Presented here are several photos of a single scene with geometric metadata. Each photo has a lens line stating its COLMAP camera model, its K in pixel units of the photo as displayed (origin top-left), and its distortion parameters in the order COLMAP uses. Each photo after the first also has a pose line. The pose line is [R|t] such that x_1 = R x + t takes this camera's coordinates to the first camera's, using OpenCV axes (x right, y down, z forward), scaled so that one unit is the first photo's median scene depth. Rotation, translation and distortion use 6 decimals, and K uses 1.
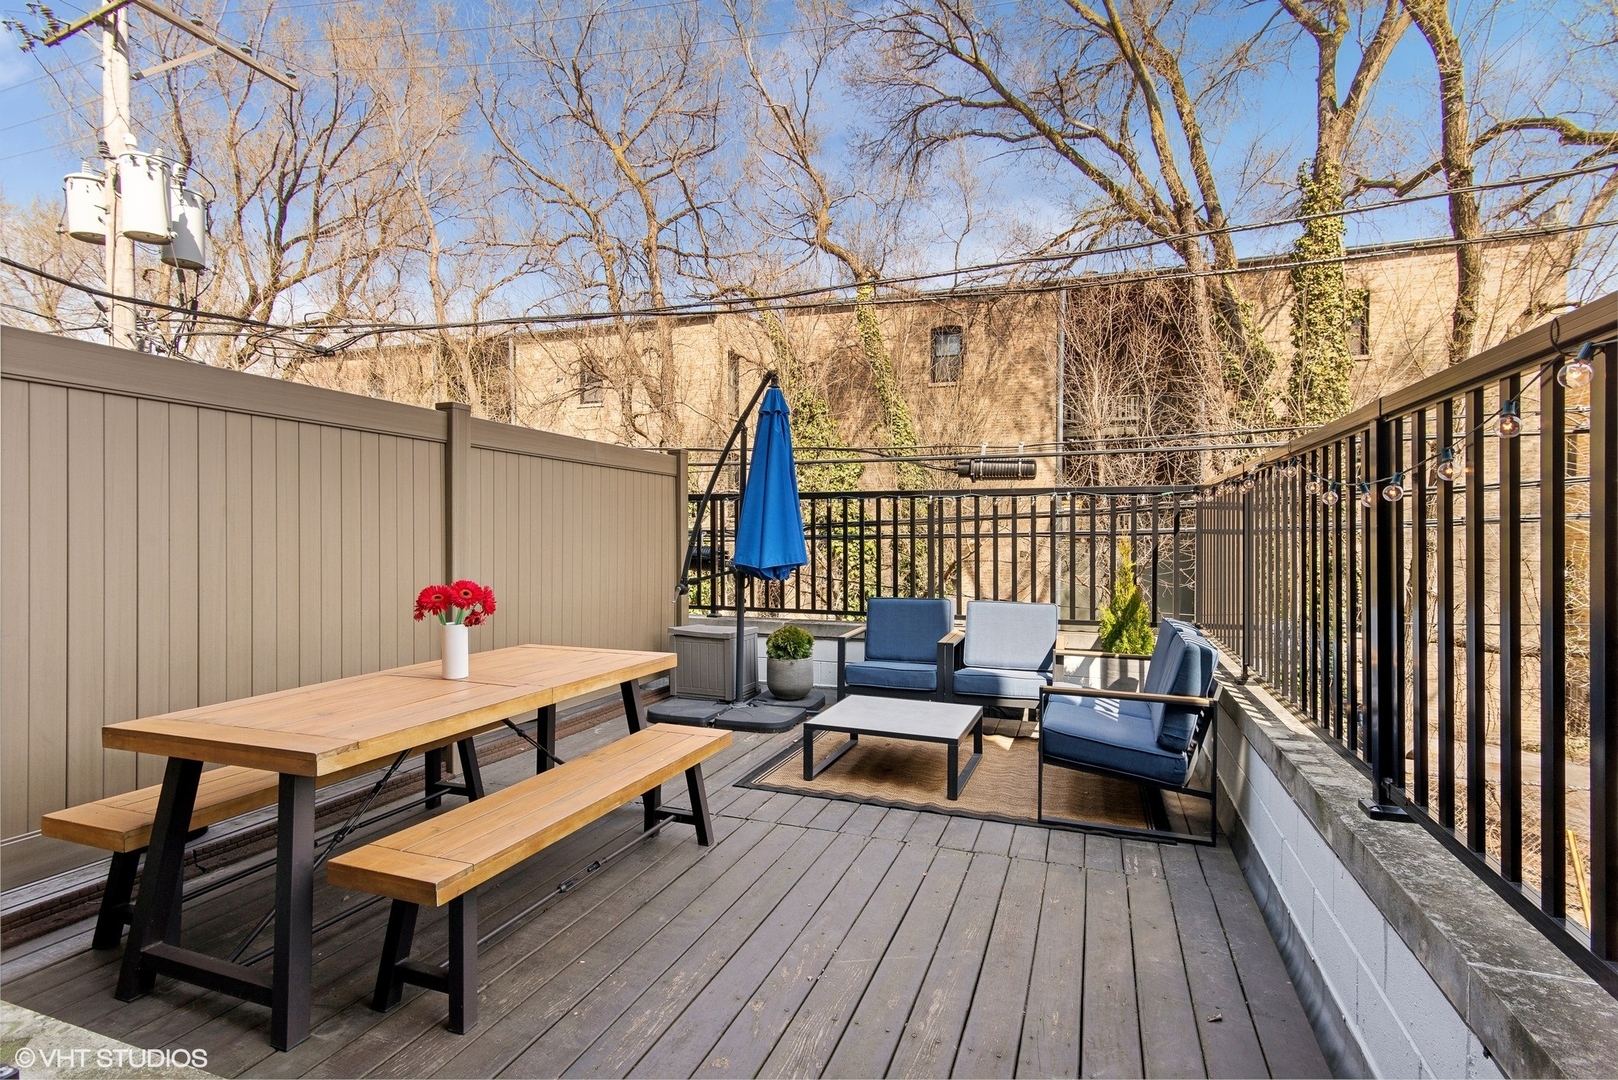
lens RADIAL K [[797.2, 0, 798.2], [0, 797.2, 541.4], [0, 0, 1]] dist [-0.000235, -0.001236]
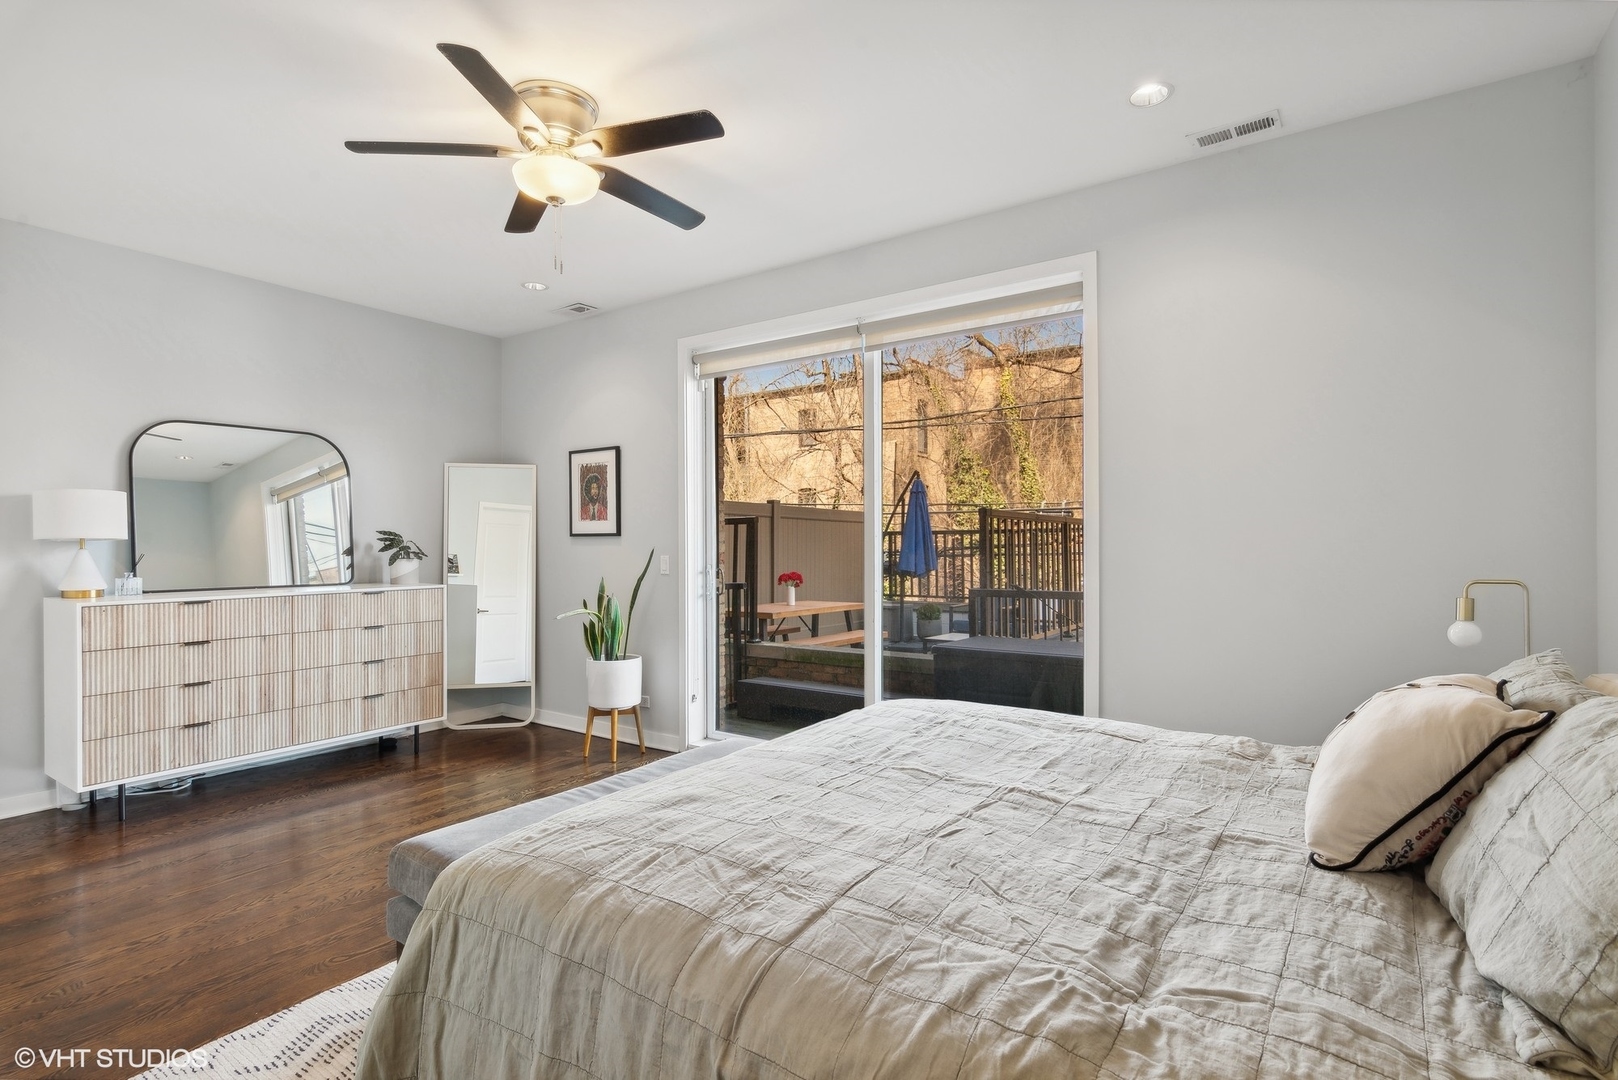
lens RADIAL K [[797.2, 0, 806.5], [0, 797.2, 551.0], [0, 0, 1]] dist [-0.000235, -0.001236]
pose [[0.970782, -0.003858, -0.239932, 0.145736], [0.001886, 0.999963, -0.008445, -0.001135], [0.239955, 0.007746, 0.970753, -0.806741]]
